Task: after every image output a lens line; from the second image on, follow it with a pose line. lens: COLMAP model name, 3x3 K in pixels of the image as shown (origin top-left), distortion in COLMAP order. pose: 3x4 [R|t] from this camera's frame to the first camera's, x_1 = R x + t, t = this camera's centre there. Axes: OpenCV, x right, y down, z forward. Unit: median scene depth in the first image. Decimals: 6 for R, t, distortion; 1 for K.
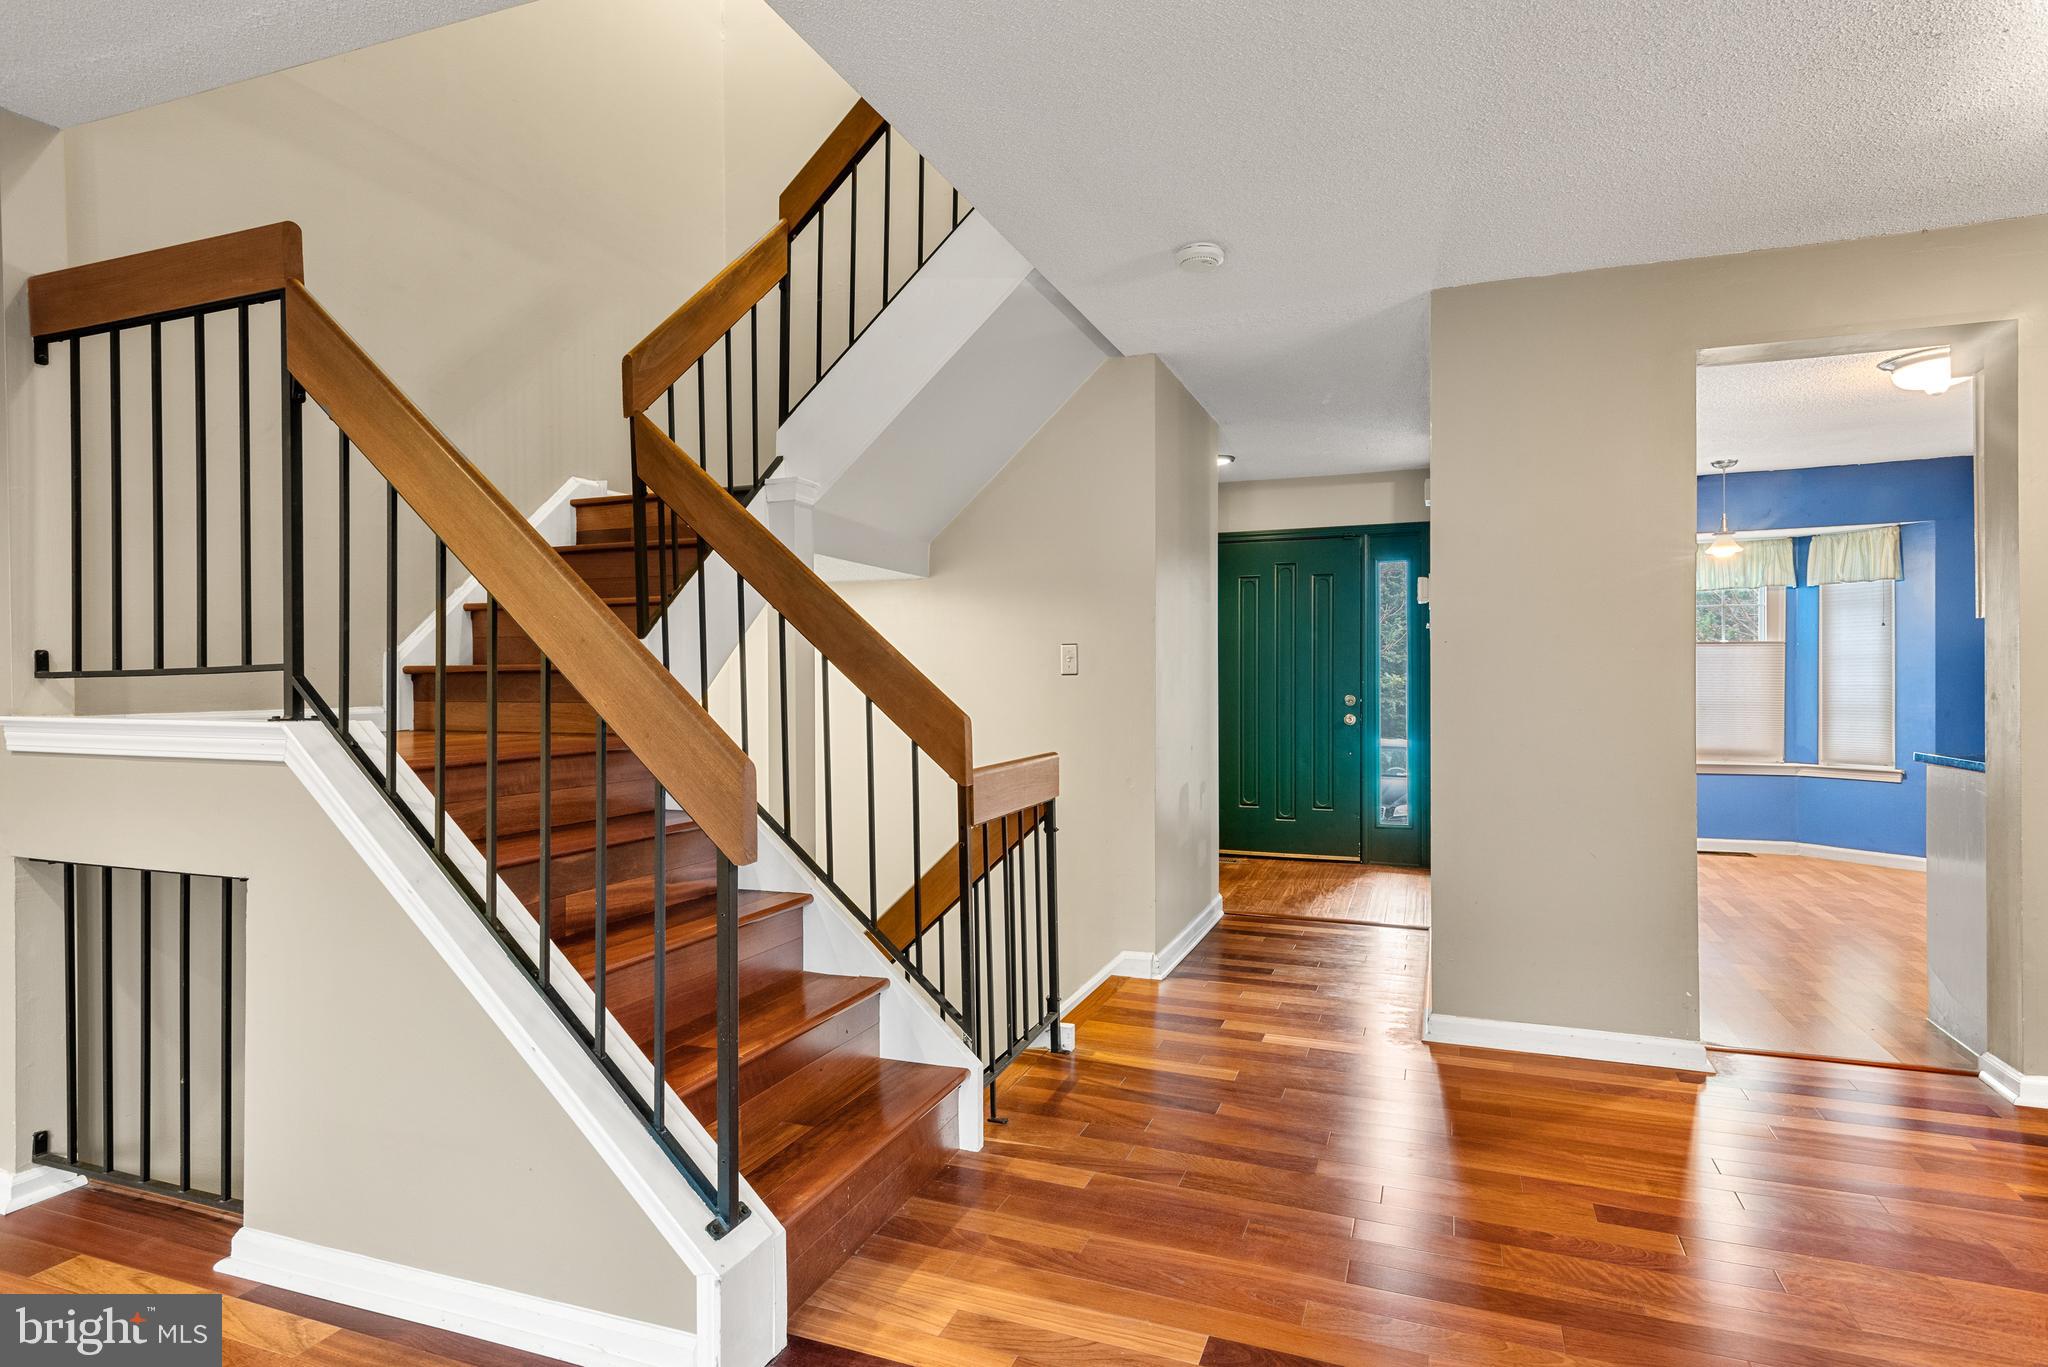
lens RADIAL K [[1079.2, 0, 1021.3], [0, 1079.2, 694.6], [0, 0, 1]] dist [0.012474, 0.000191]
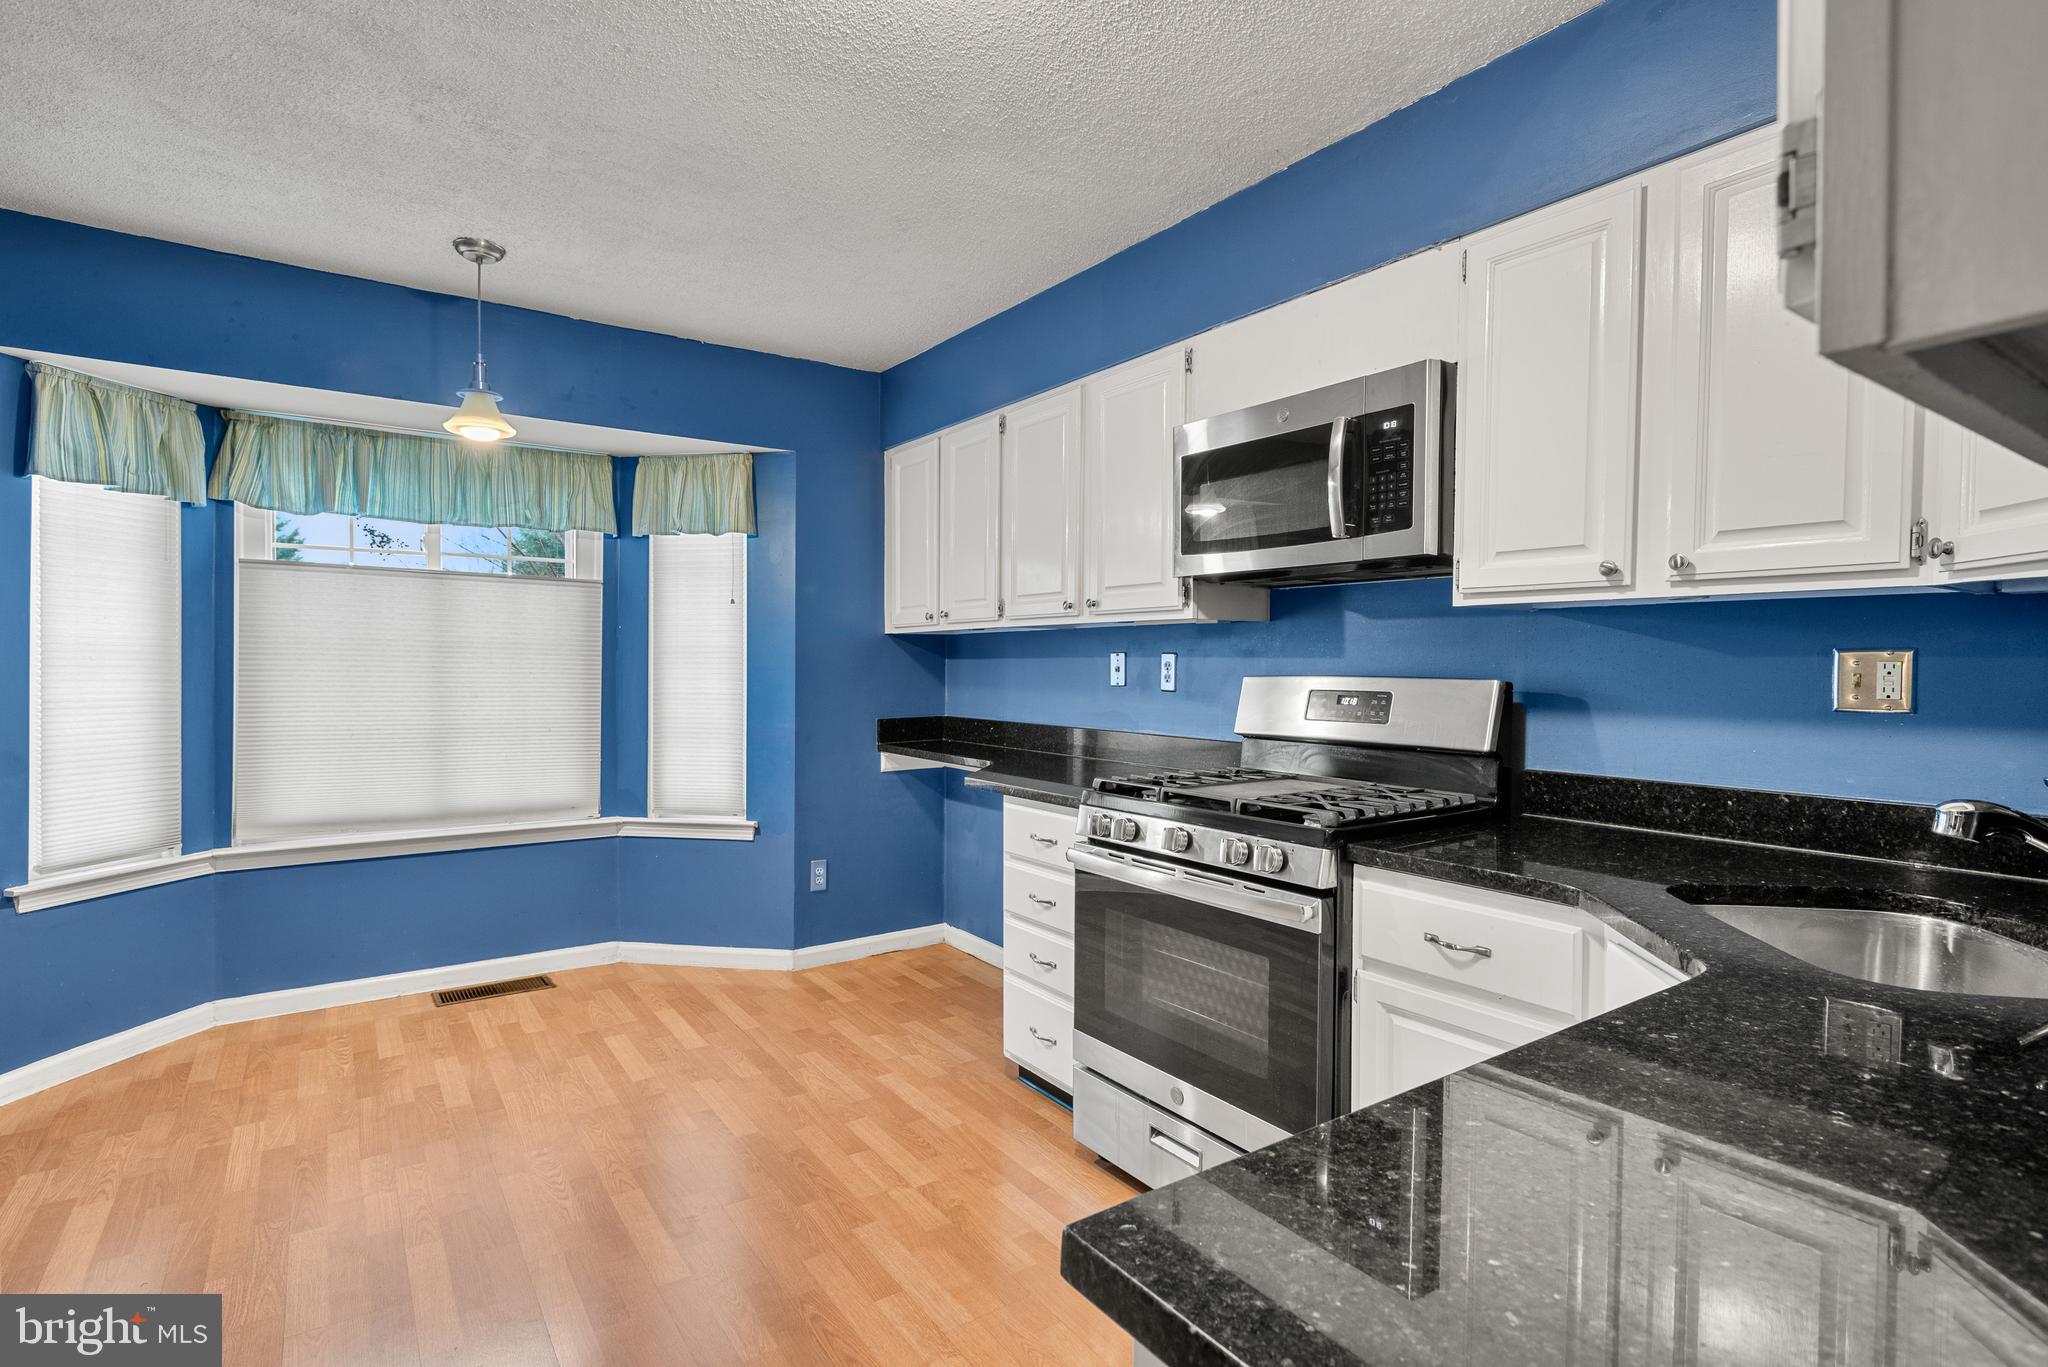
lens RADIAL K [[1010.3, 0, 1027.5], [0, 1010.3, 663.6], [0, 0, 1]] dist [0.004669, -0.000065]
pose [[0.558004, 0.008657, 0.829793, 1.041951], [-0.000995, 0.999952, -0.009763, -0.055730], [-0.829838, 0.004623, 0.557986, 1.379937]]
